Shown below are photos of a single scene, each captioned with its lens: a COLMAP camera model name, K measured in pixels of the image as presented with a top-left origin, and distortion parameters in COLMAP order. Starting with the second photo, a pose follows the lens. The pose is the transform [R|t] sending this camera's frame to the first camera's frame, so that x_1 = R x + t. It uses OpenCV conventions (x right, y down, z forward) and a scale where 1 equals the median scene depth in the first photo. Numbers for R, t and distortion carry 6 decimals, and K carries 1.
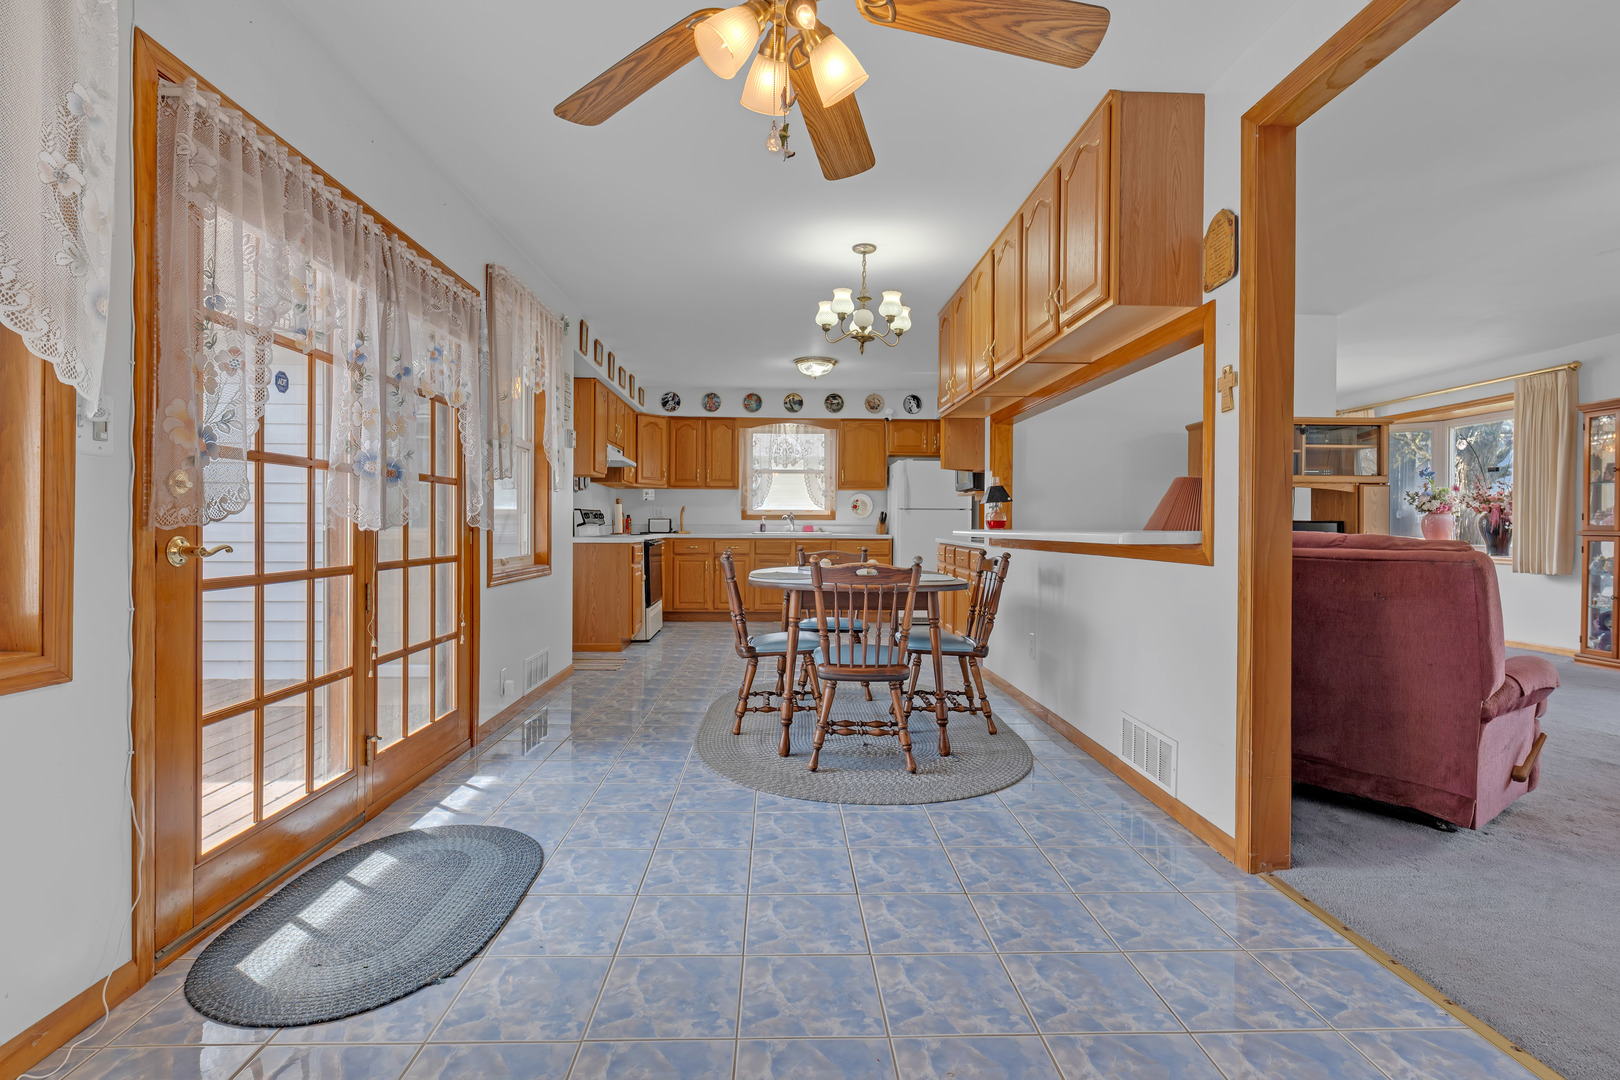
lens RADIAL K [[773.5, 0, 803.3], [0, 773.5, 535.5], [0, 0, 1]] dist [-0.000387, 0.001788]
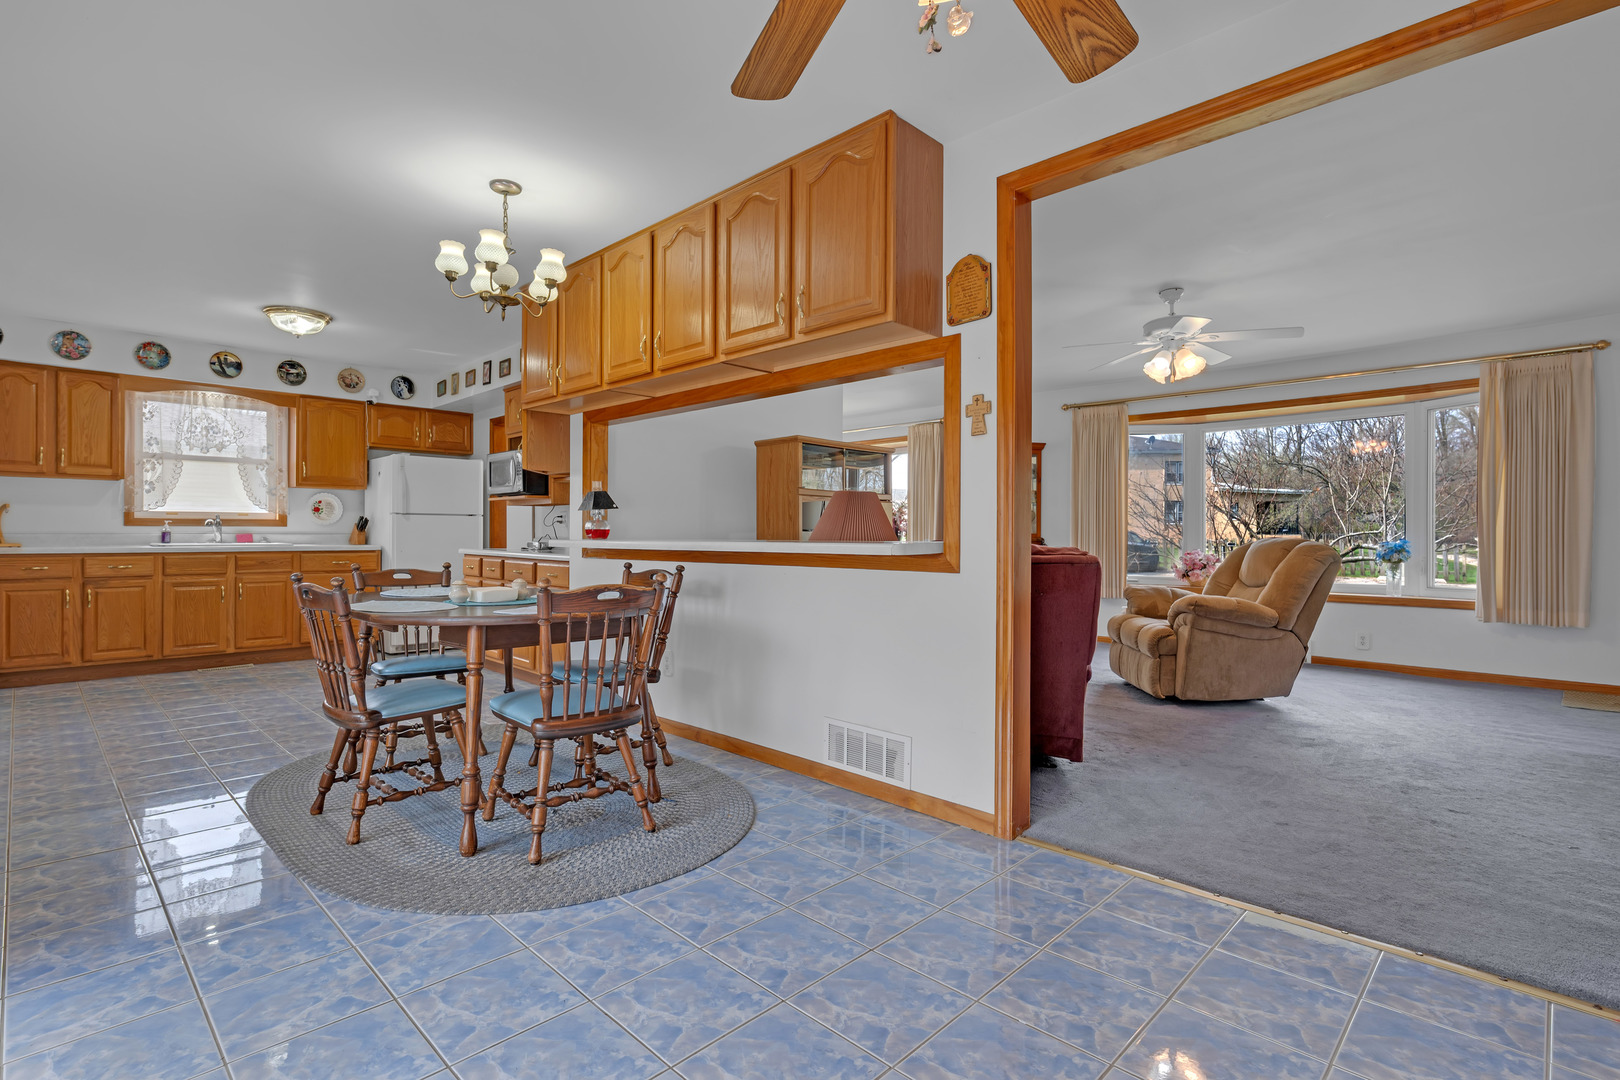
lens RADIAL K [[773.5, 0, 802.7], [0, 773.5, 538.1], [0, 0, 1]] dist [-0.000387, 0.001788]
pose [[0.727188, -0.005745, 0.686414, -0.291964], [0.009069, 0.999958, -0.001239, -0.008259], [-0.686378, 0.007126, 0.727210, 0.255150]]
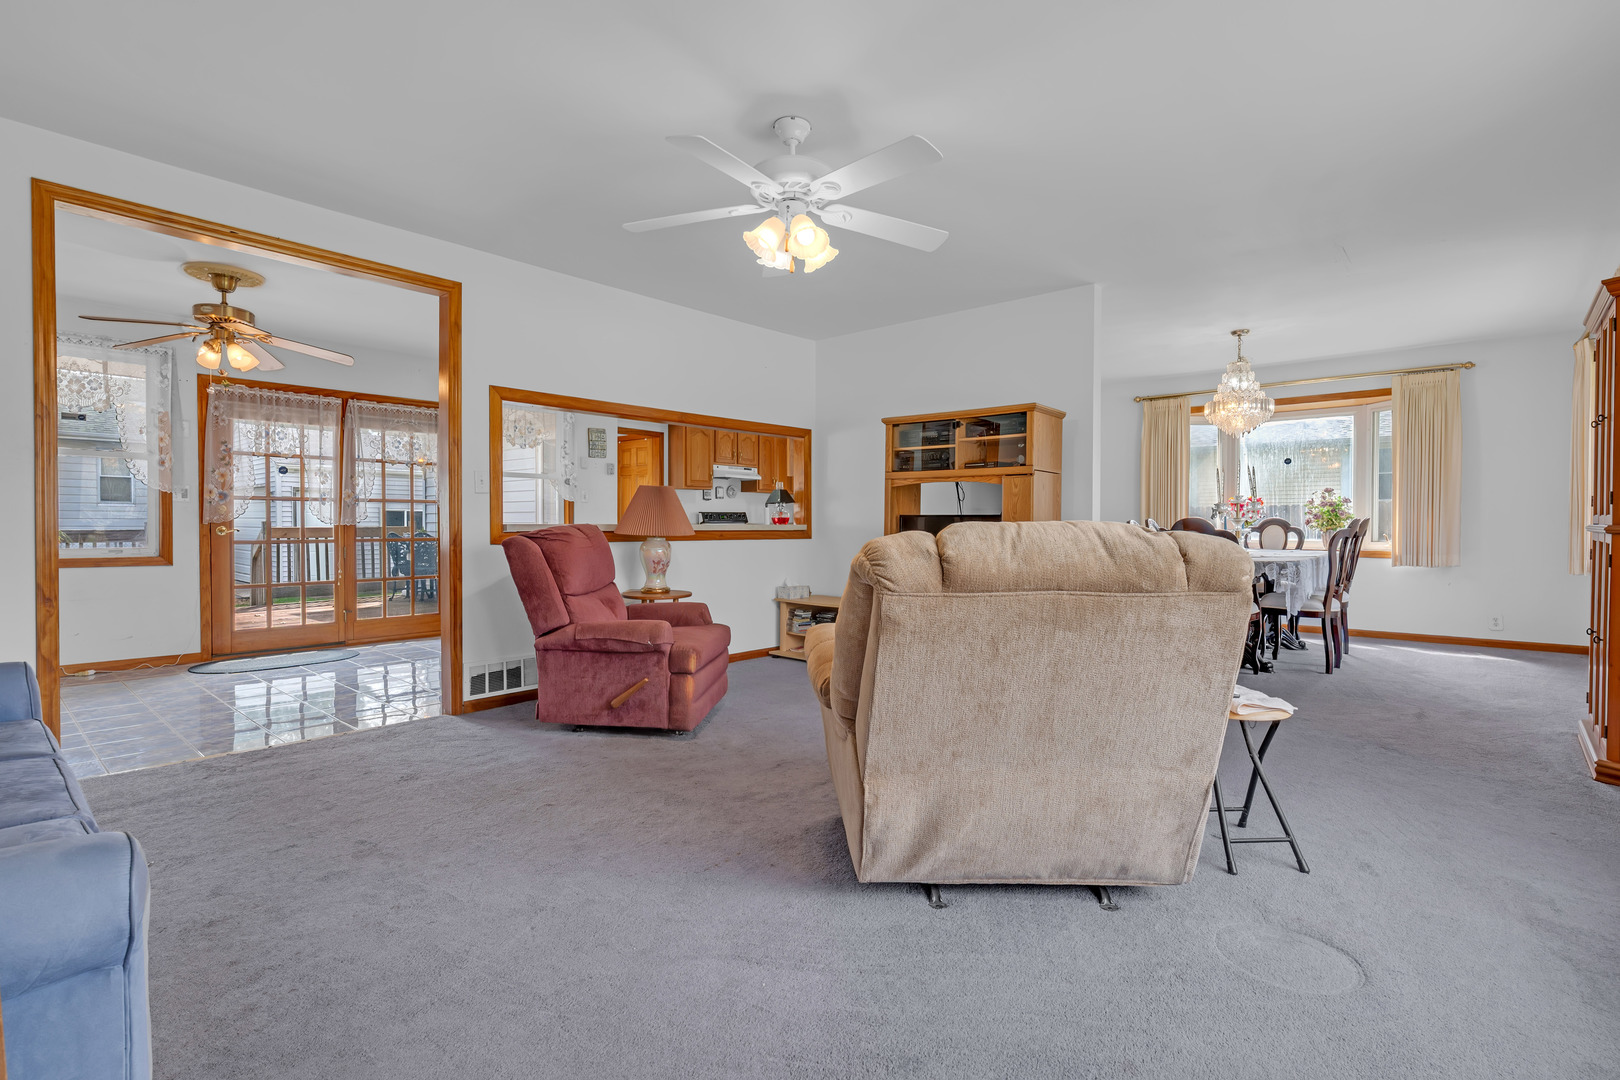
lens RADIAL K [[773.5, 0, 802.3], [0, 773.5, 538.6], [0, 0, 1]] dist [-0.000387, 0.001788]
pose [[0.715736, 0.009898, -0.698301, 1.609863], [-0.006789, 0.999951, 0.007215, 0.006549], [0.698338, -0.000423, 0.715768, 0.207811]]
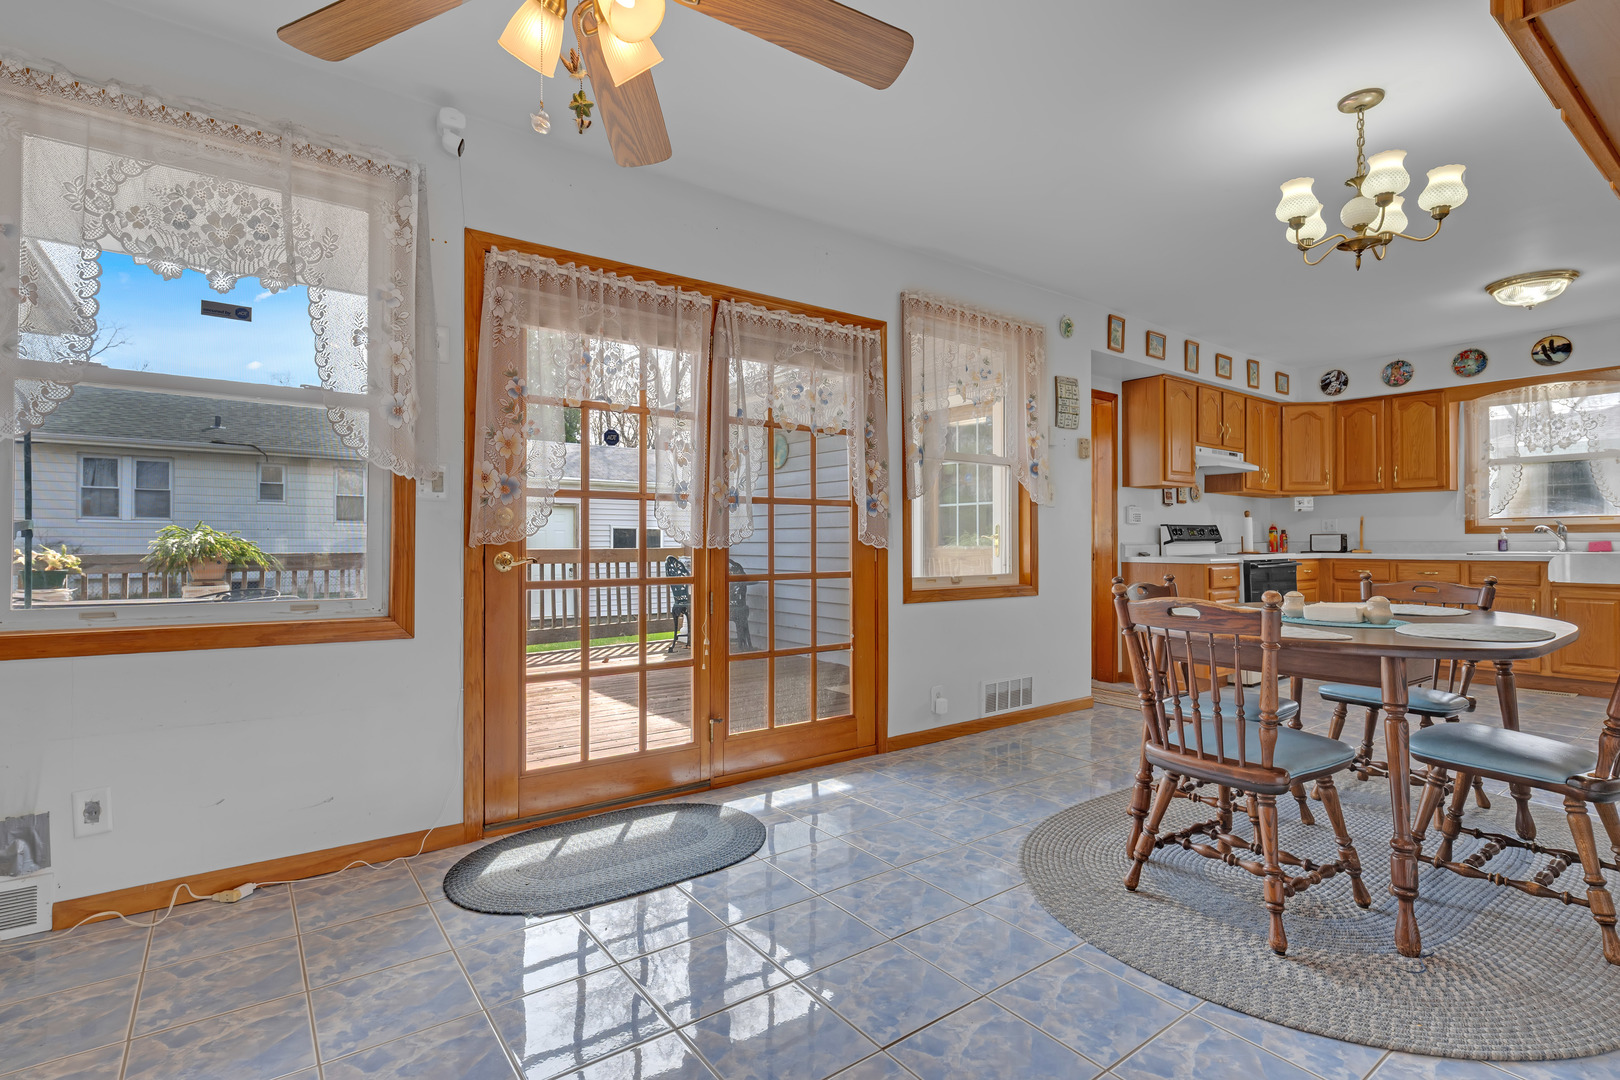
lens RADIAL K [[773.5, 0, 819.3], [0, 773.5, 541.0], [0, 0, 1]] dist [-0.000387, 0.001788]
pose [[0.574903, -0.006951, -0.818192, 0.400784], [-0.006864, 0.999888, -0.013317, -0.001957], [0.818193, 0.013272, 0.574790, 0.334101]]
